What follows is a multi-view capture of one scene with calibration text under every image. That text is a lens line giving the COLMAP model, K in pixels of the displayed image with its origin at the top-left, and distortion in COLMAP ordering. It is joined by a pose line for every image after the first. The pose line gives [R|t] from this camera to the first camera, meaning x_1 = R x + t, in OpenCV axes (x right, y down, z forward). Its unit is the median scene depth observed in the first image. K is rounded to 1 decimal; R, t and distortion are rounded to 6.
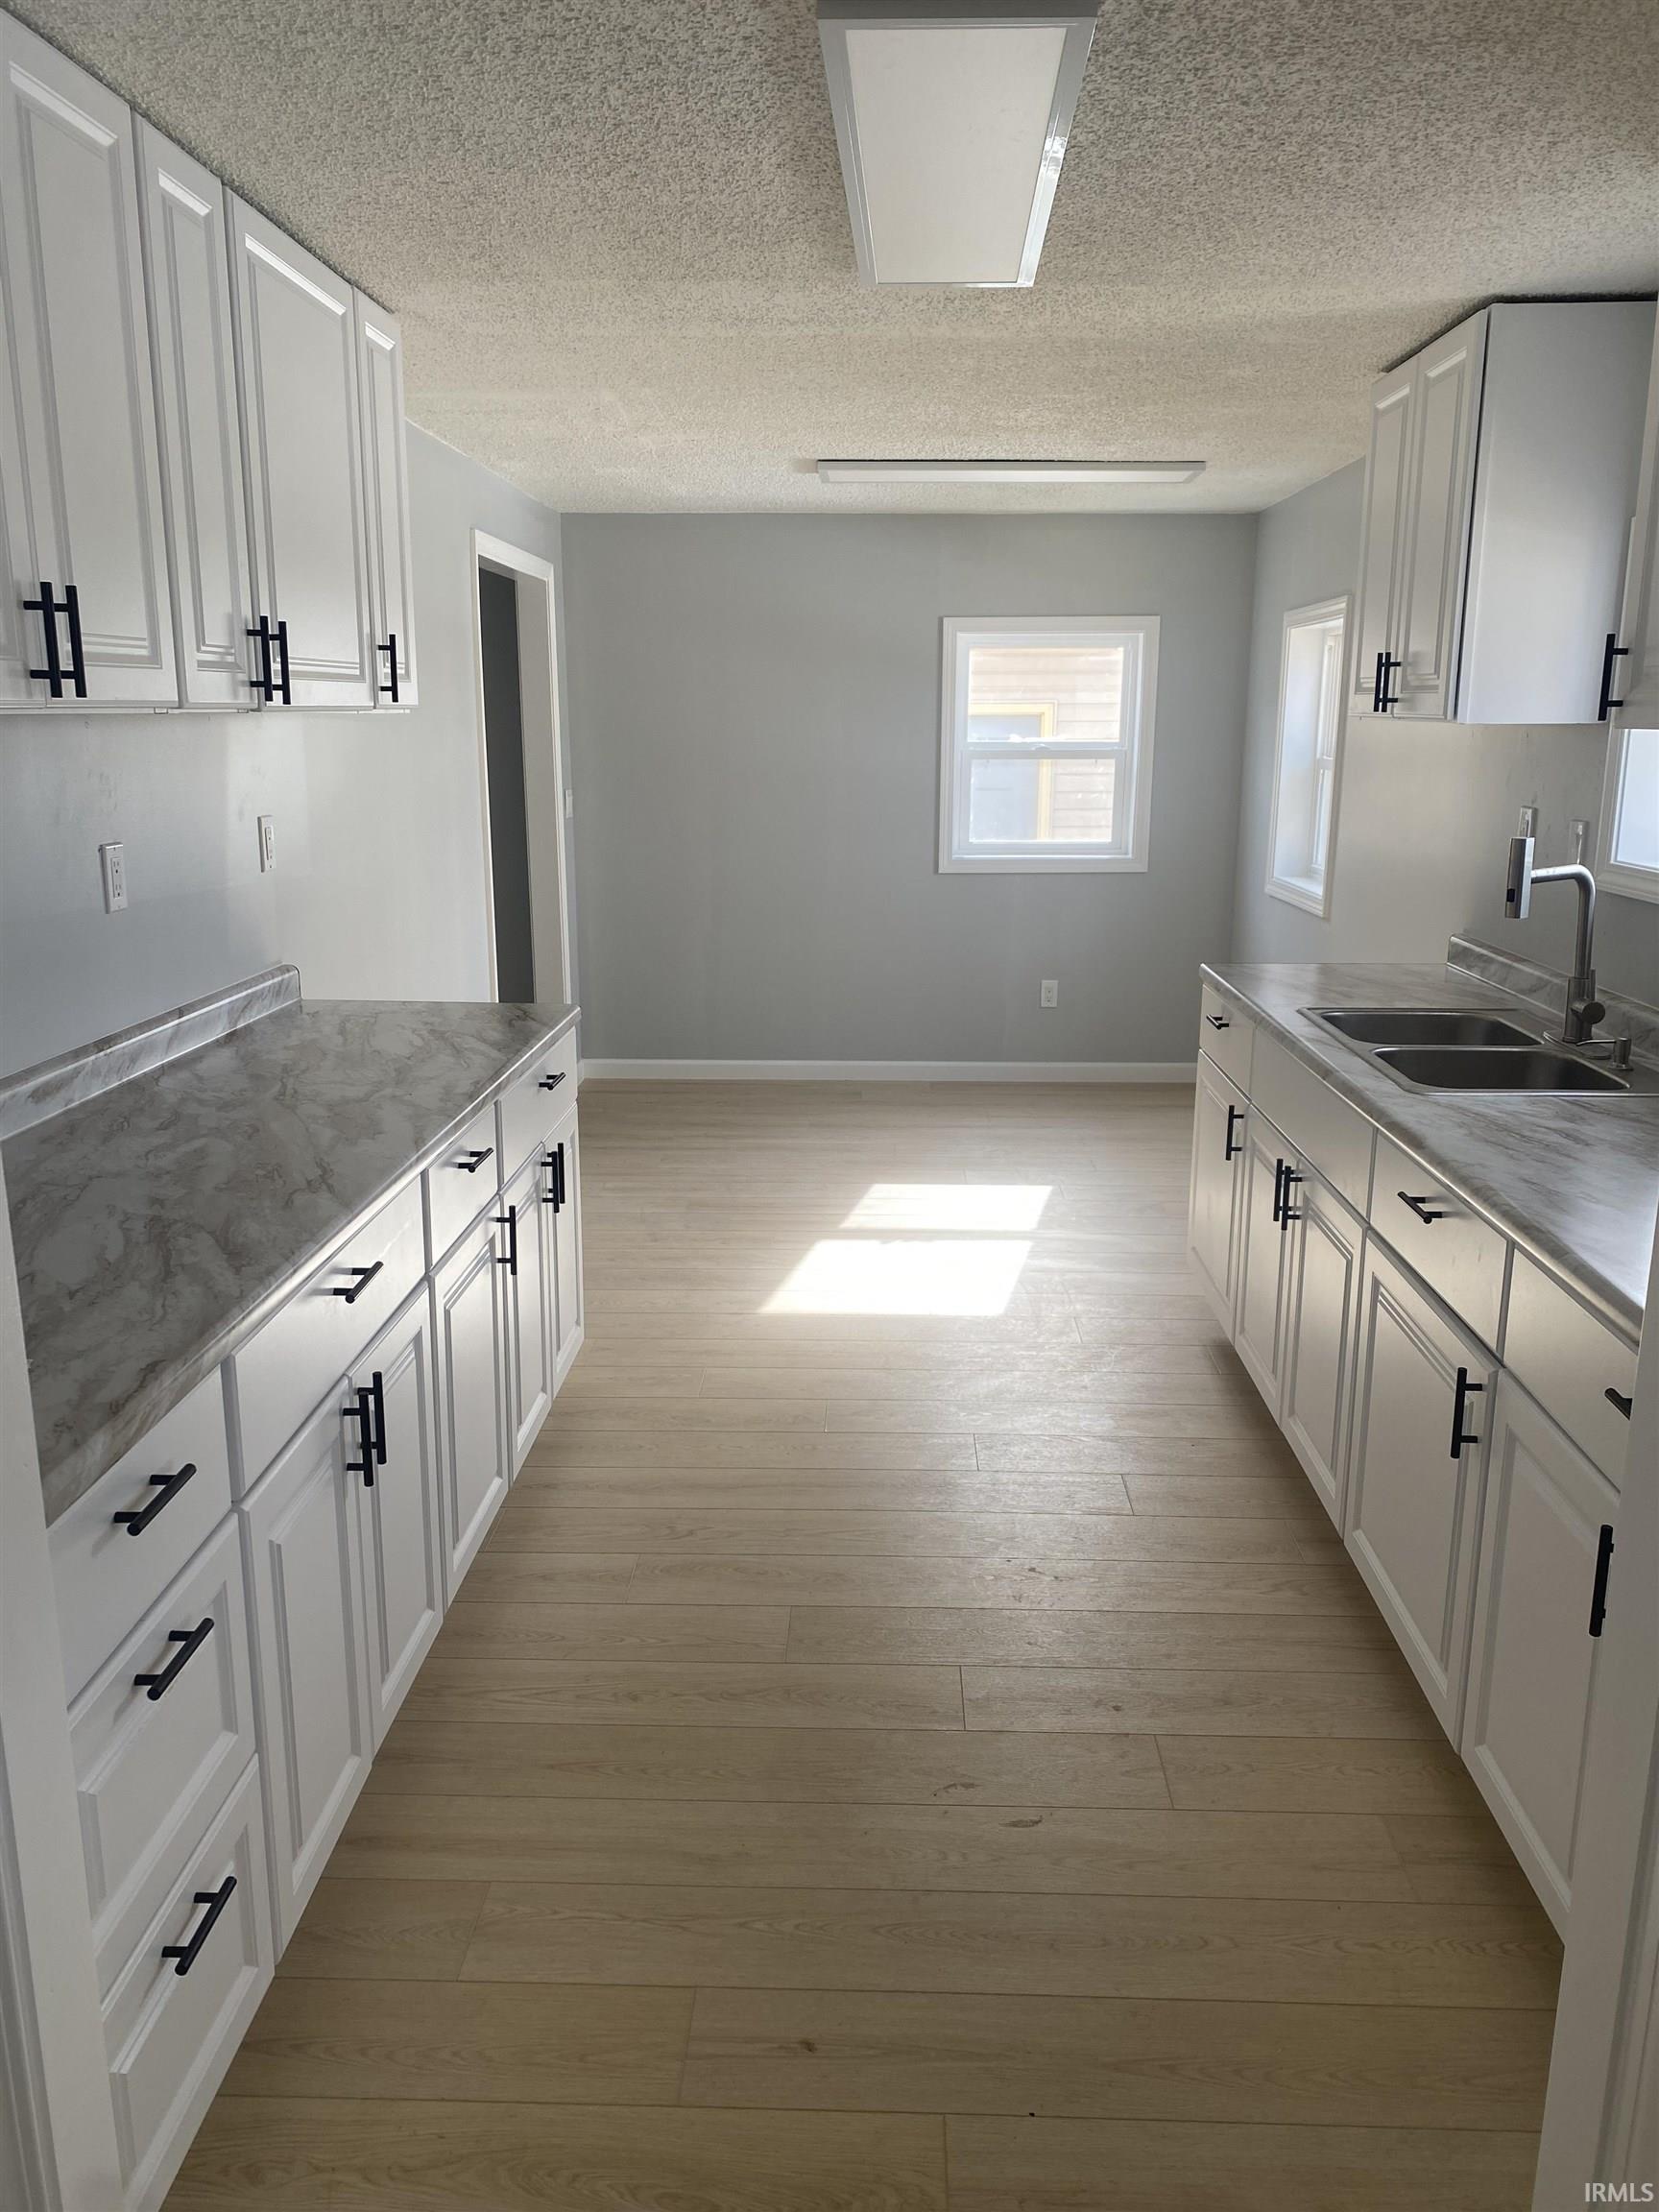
lens RADIAL K [[1640.1, 0, 829.5], [0, 1640.1, 1106.0], [0, 0, 1]] dist [0.020382, -0.041838]
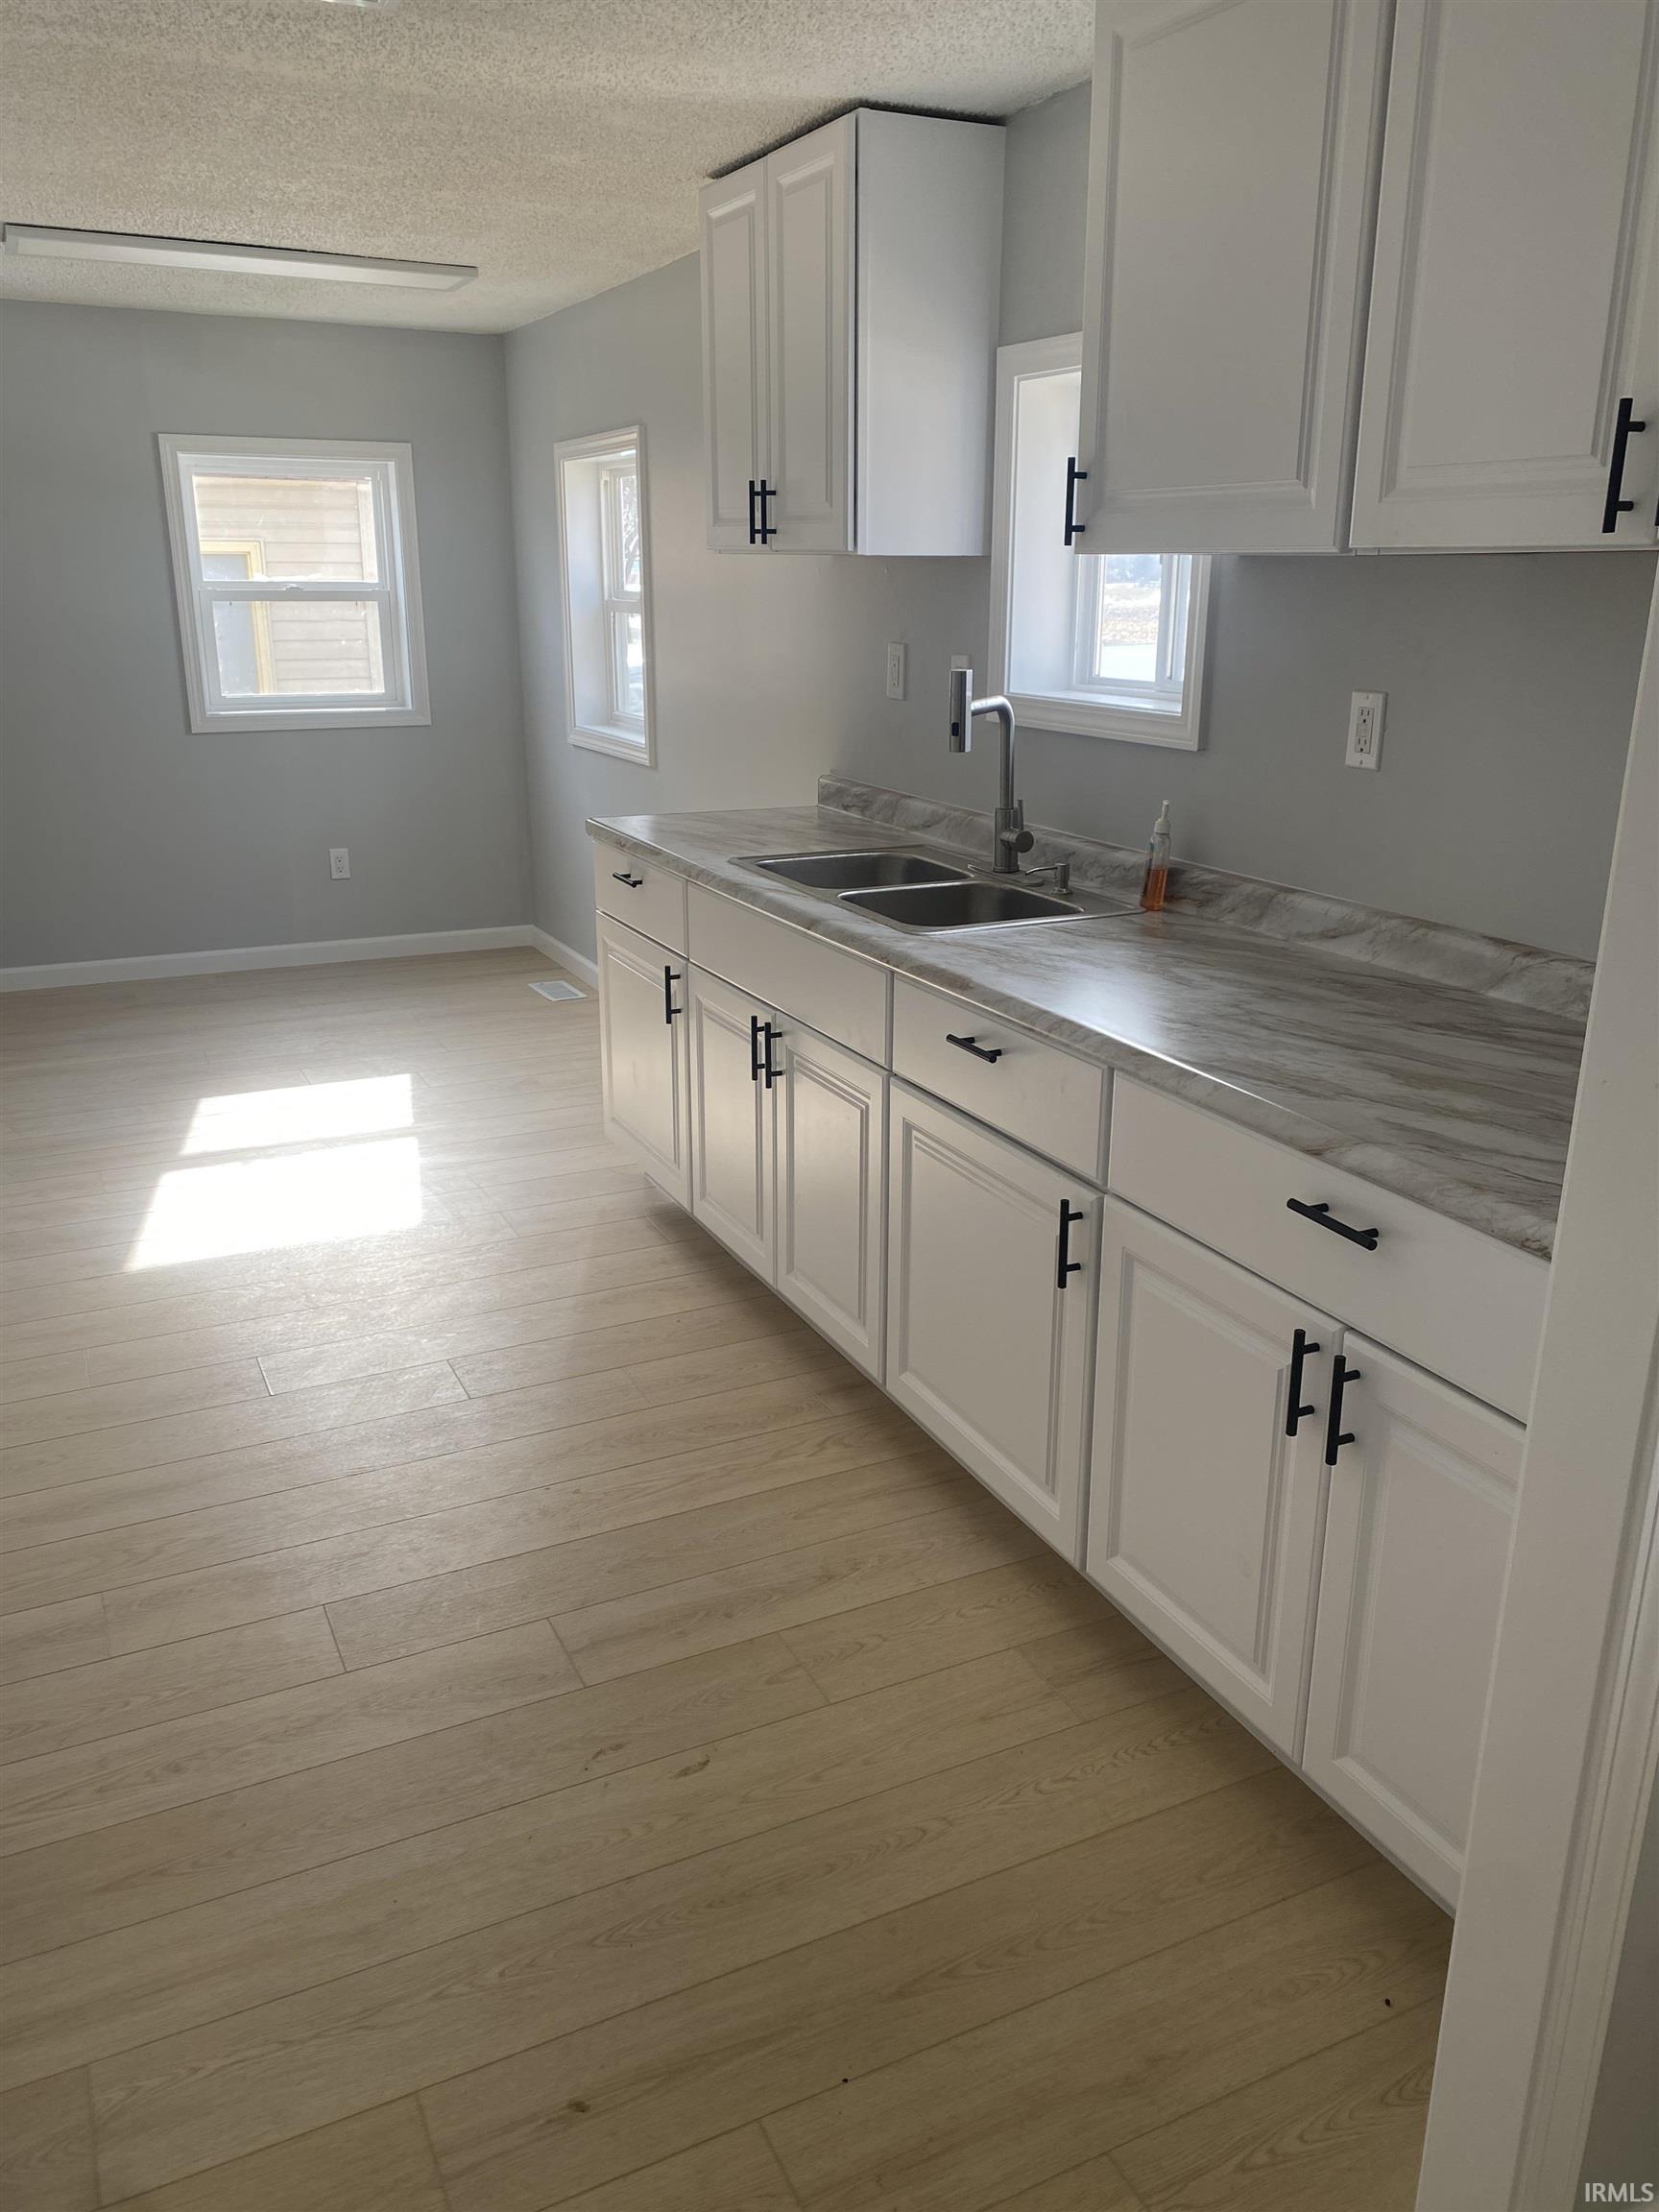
lens RADIAL K [[1640.1, 0, 829.5], [0, 1640.1, 1106.0], [0, 0, 1]] dist [0.020382, -0.041838]
pose [[0.876725, -0.141045, 0.459848, -0.121453], [0.102603, 0.988876, 0.107690, -0.012871], [-0.469921, -0.047233, 0.881444, 0.114581]]
